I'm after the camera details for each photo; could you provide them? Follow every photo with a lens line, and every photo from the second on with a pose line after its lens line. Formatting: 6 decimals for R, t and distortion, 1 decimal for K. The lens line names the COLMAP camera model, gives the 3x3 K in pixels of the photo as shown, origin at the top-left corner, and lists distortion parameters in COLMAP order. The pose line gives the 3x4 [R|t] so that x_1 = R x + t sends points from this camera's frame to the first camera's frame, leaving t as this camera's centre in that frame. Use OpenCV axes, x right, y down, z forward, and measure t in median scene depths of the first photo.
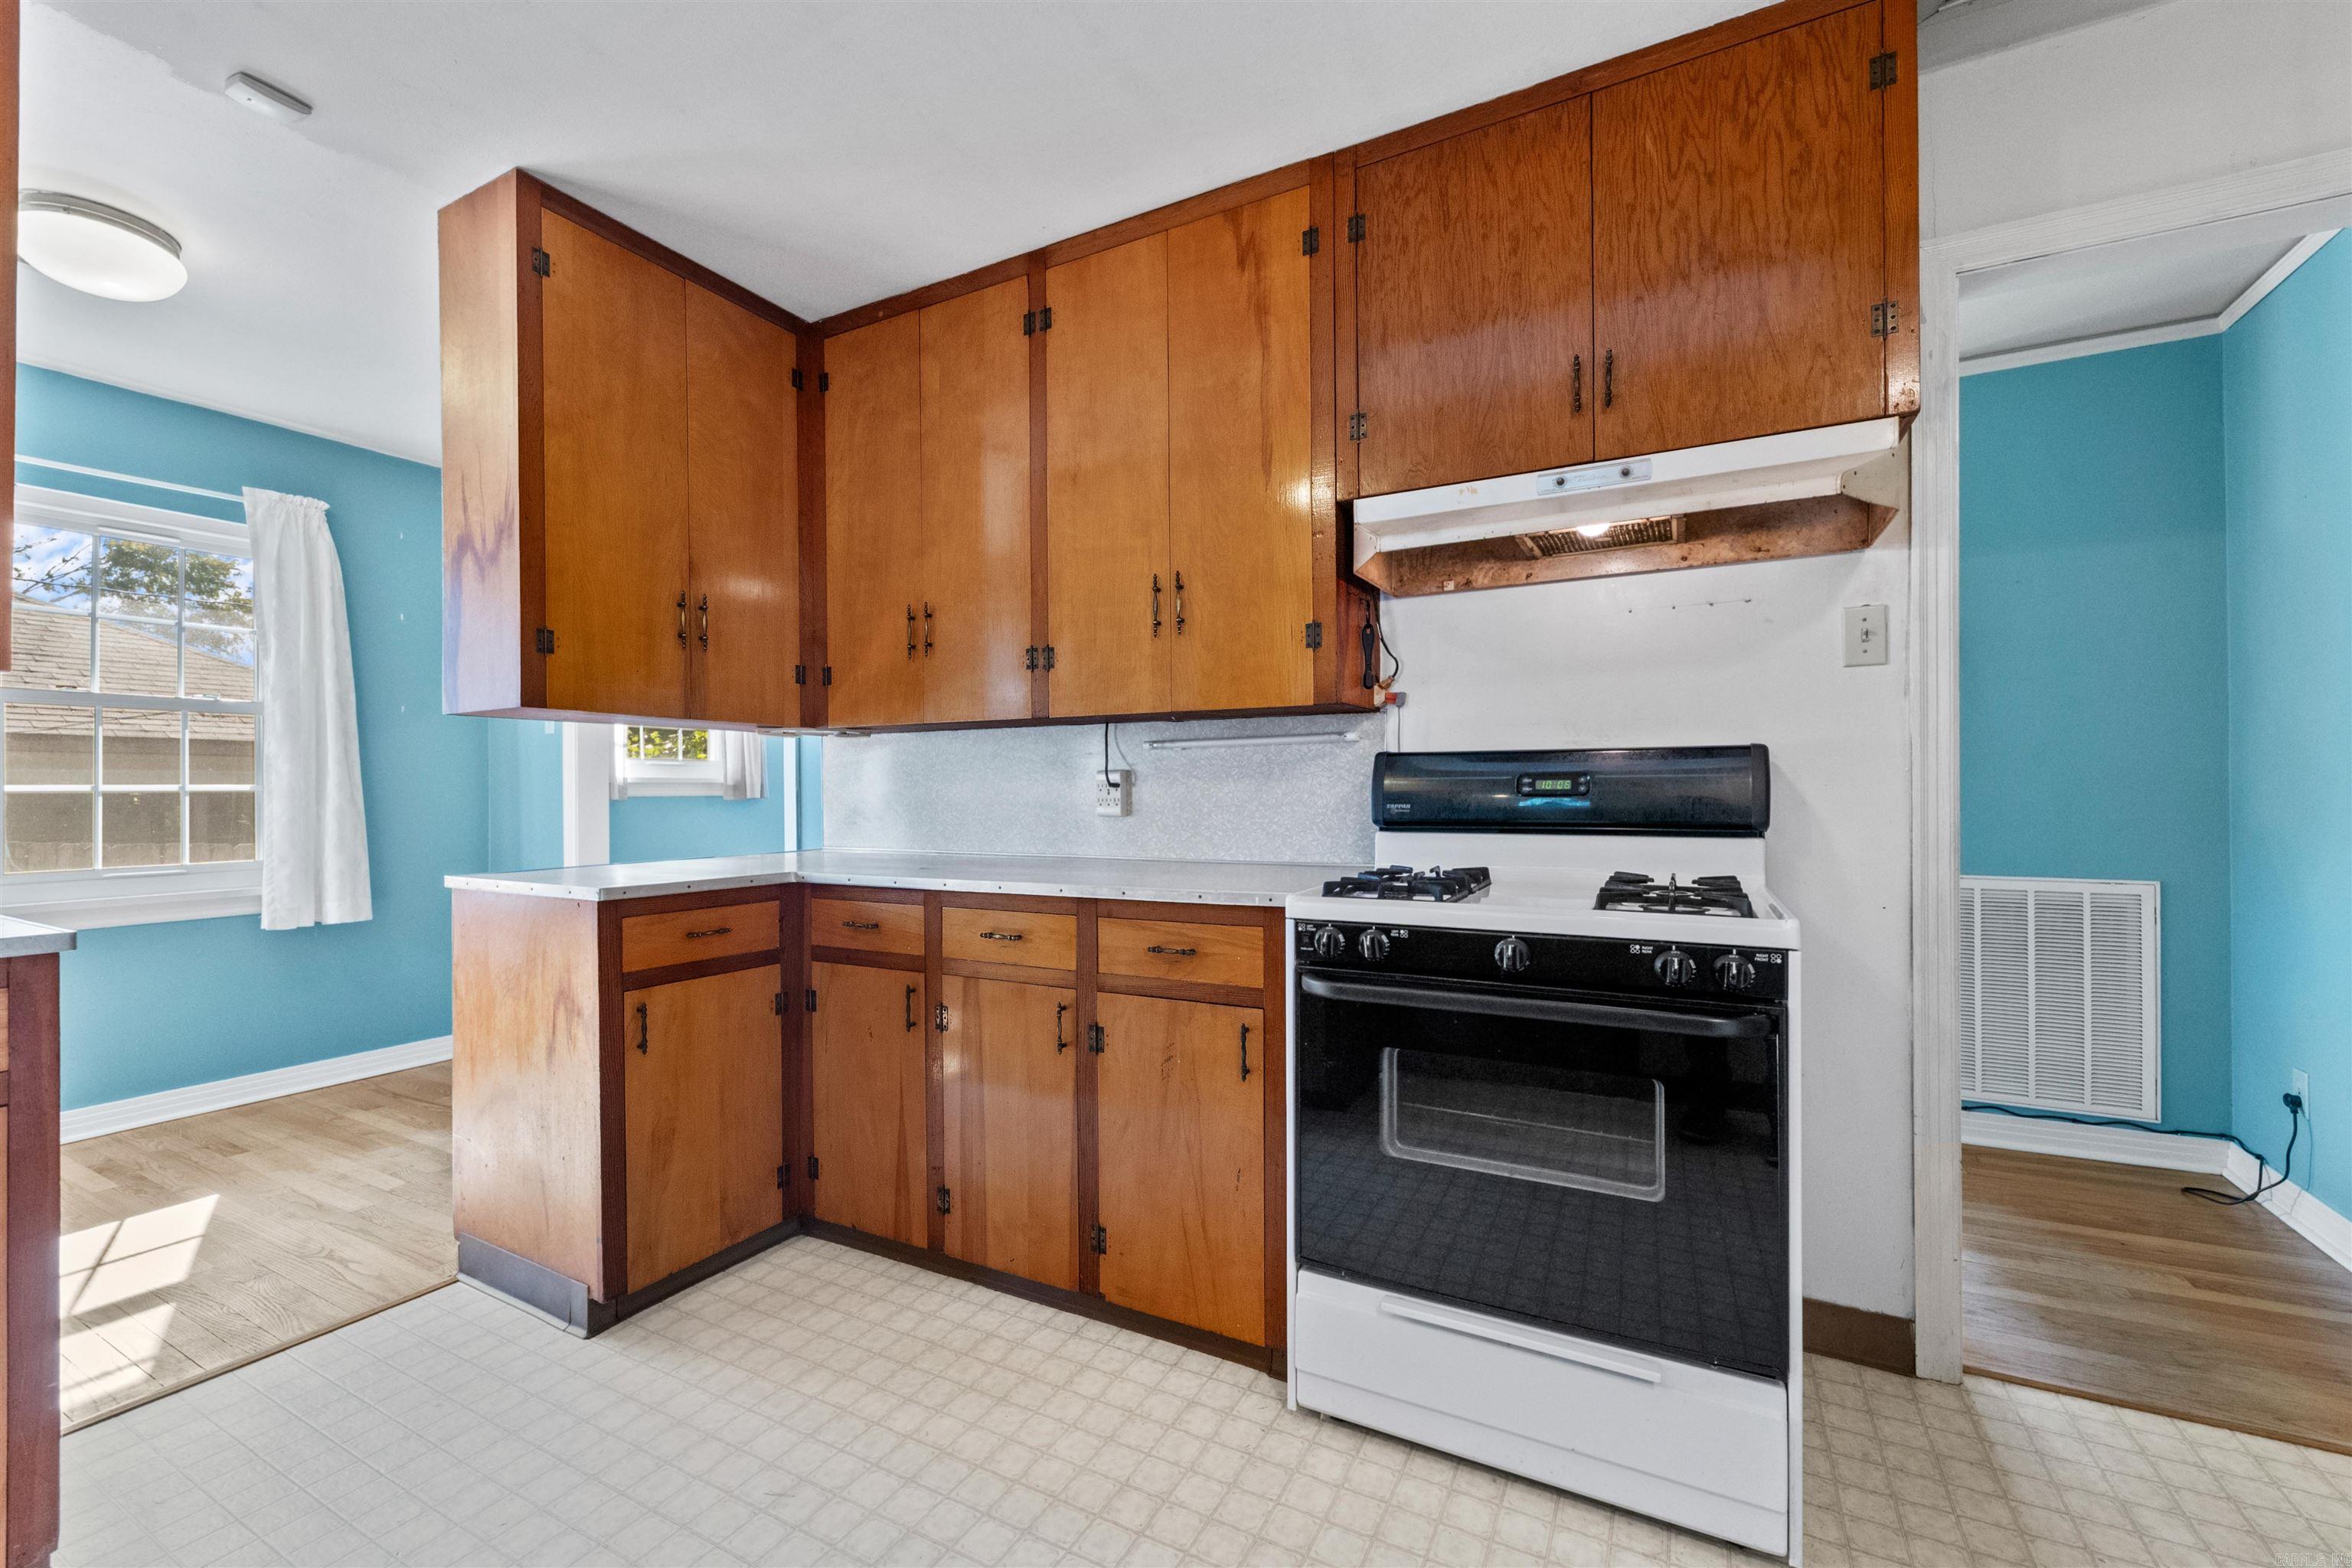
lens RADIAL K [[954.4, 0, 1211.1], [0, 954.4, 789.1], [0, 0, 1]] dist [-0.001352, 0.000068]
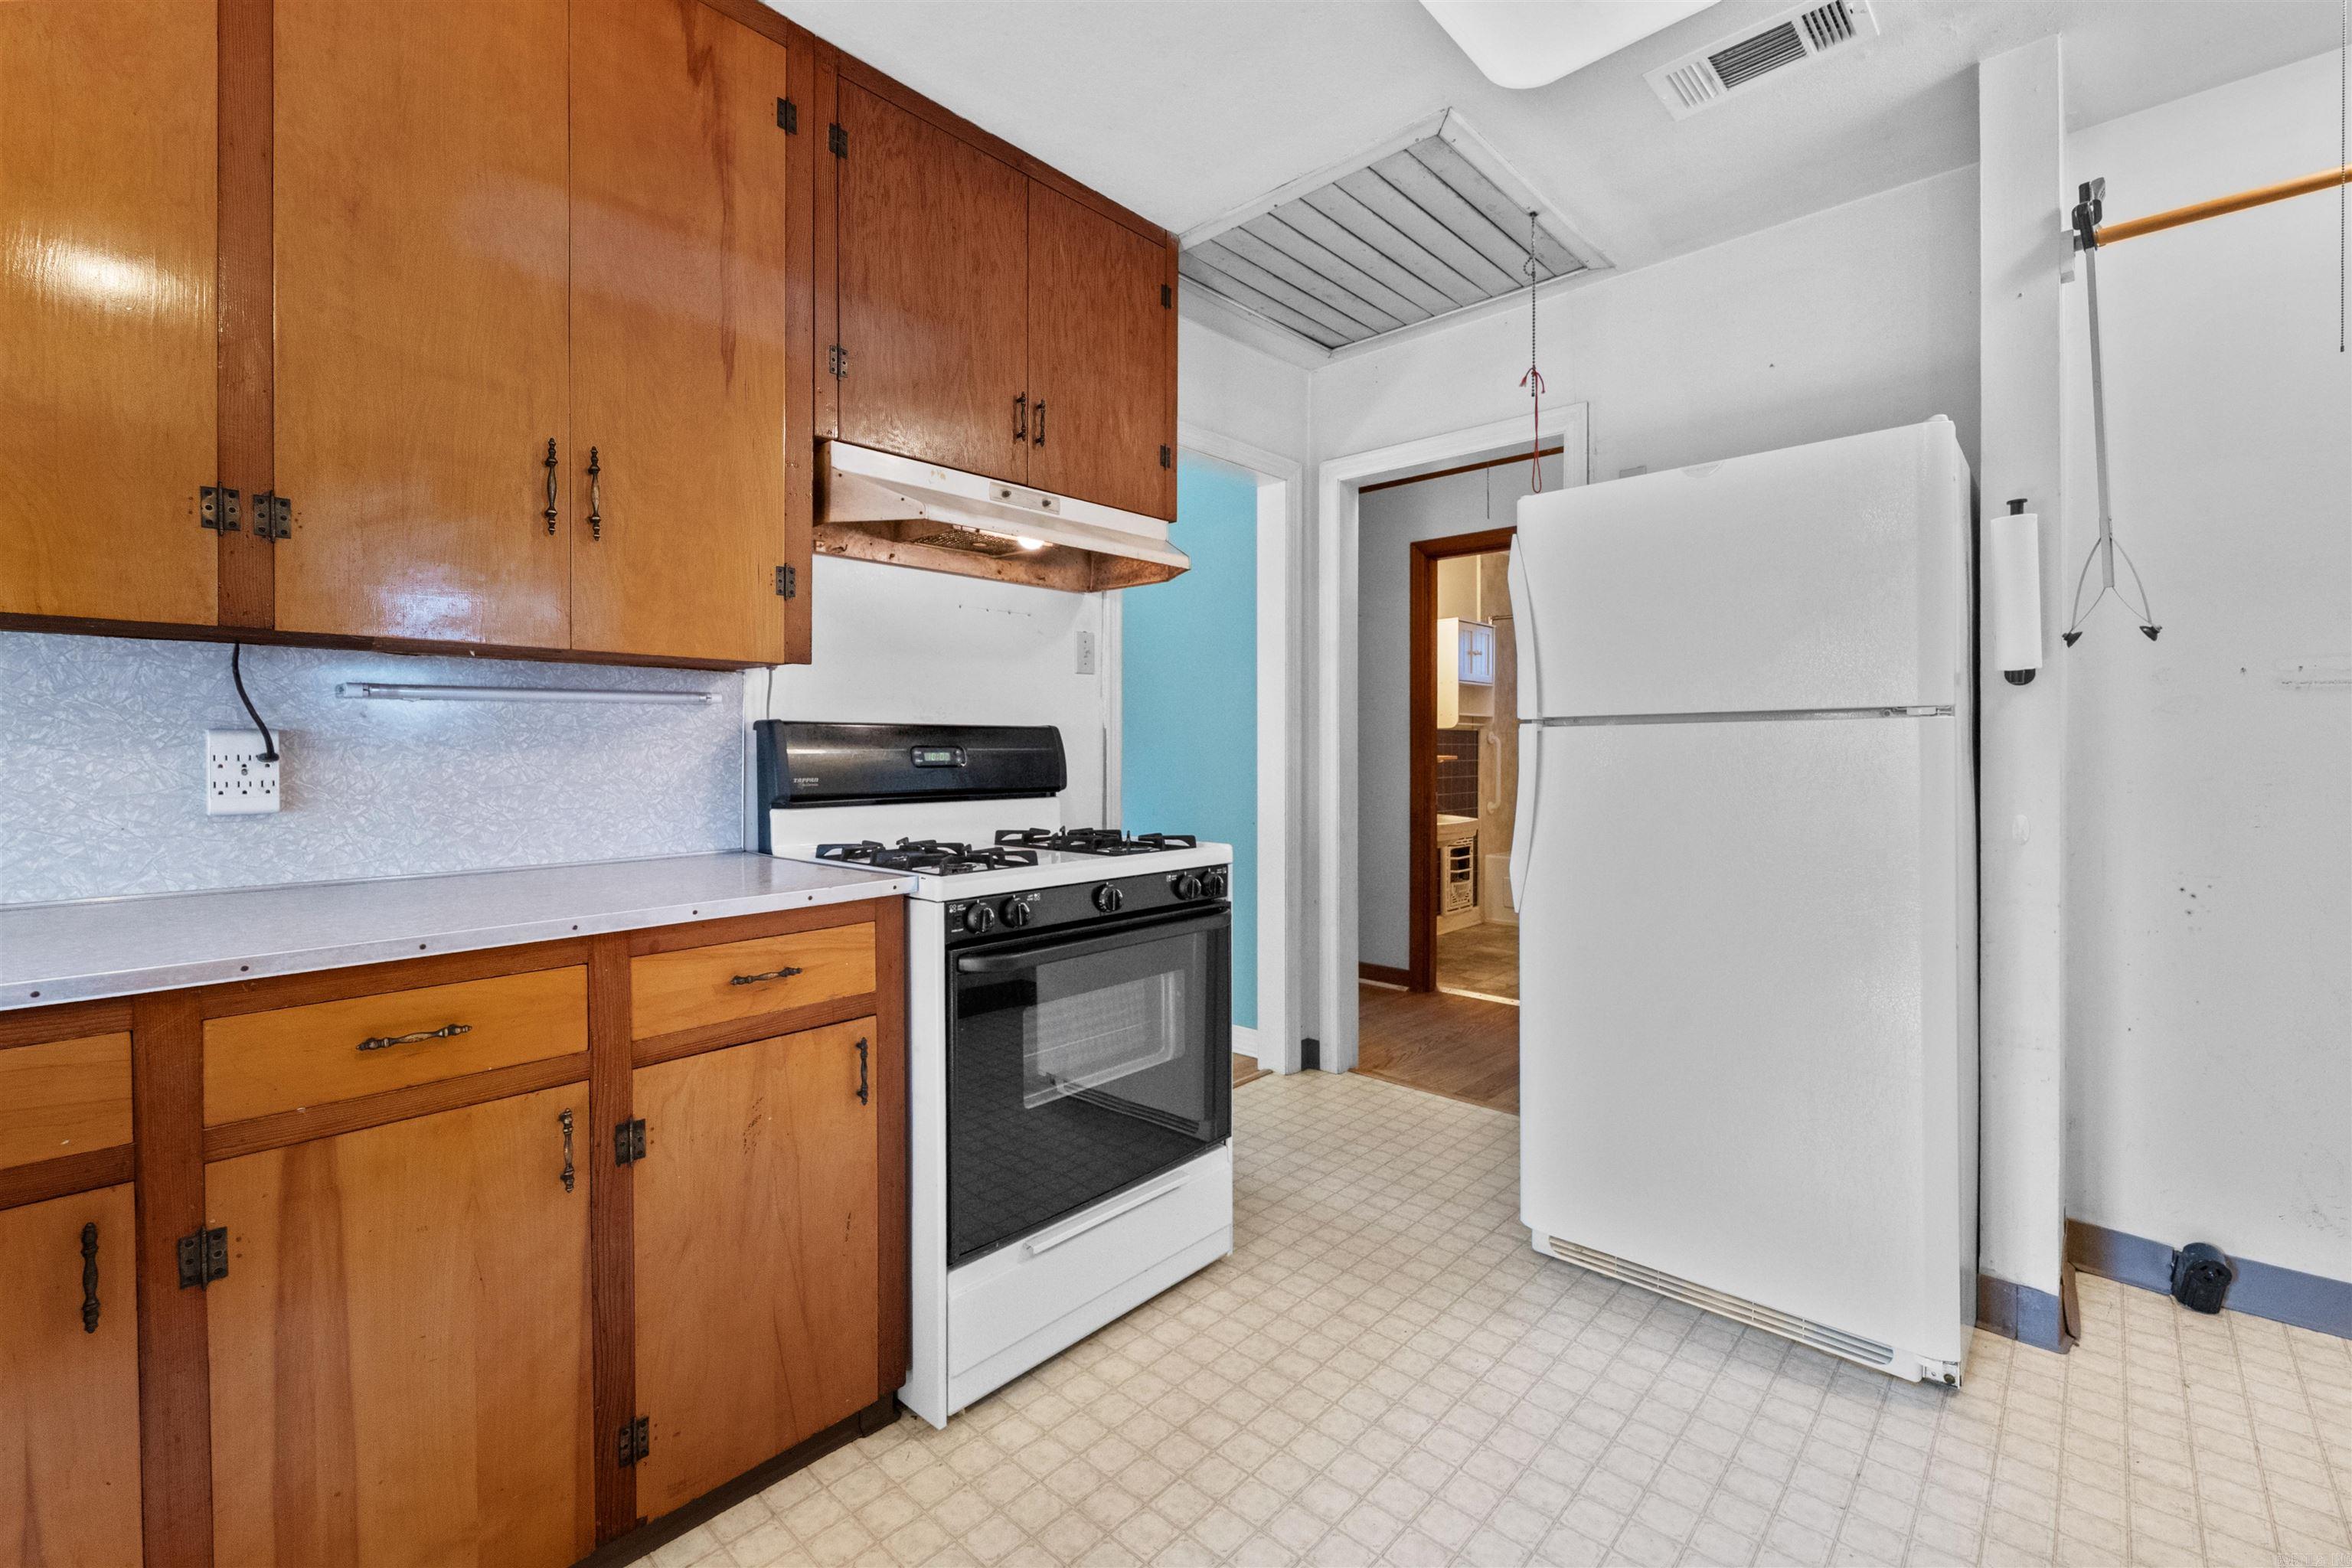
lens RADIAL K [[957.2, 0, 1181.7], [0, 957.2, 761.1], [0, 0, 1]] dist [0.000765, -0.000307]
pose [[0.281110, -0.005952, 0.959657, -0.634667], [0.001134, 0.999982, 0.005870, -0.005834], [-0.959675, -0.000562, 0.281112, 0.436221]]
